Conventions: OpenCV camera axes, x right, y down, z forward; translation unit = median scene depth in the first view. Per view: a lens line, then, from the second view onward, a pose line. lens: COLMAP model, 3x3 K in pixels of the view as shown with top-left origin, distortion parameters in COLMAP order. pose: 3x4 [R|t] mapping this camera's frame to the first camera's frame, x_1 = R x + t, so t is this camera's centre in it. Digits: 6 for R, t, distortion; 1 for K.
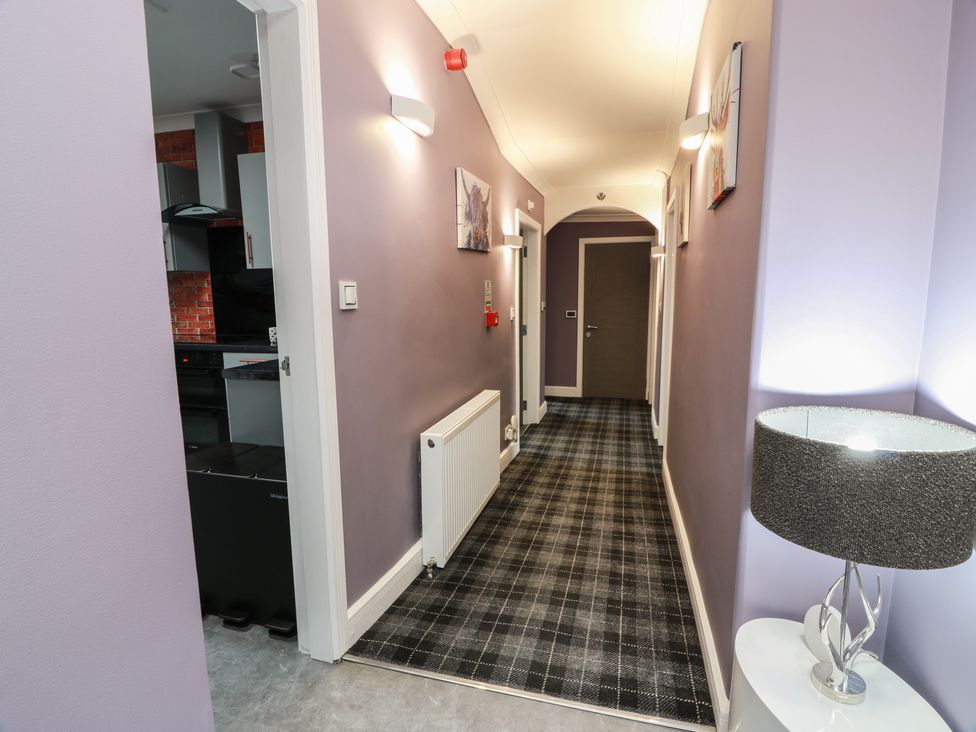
lens RADIAL K [[514.0, 0, 488.8], [0, 514.0, 361.0], [0, 0, 1]] dist [0.001777, -0.014795]
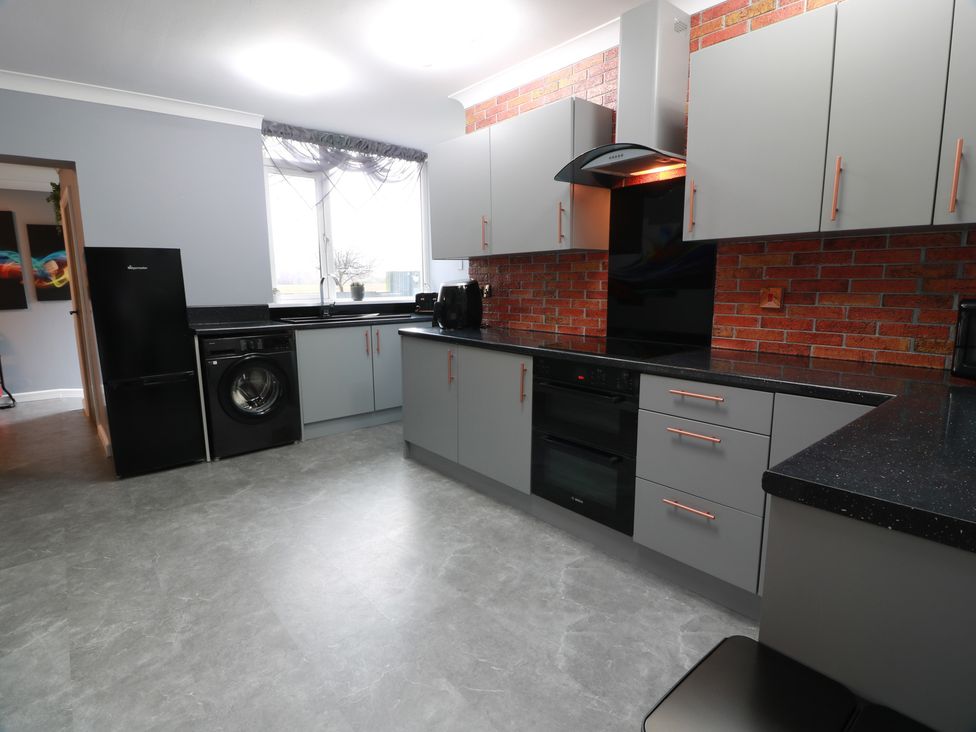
lens RADIAL K [[514.0, 0, 488.8], [0, 514.0, 361.0], [0, 0, 1]] dist [0.001777, -0.014795]
pose [[0.828574, 0.096424, -0.551514, -0.264952], [-0.085229, 0.995300, 0.045969, -0.037268], [0.553355, 0.008916, 0.832898, 0.299878]]
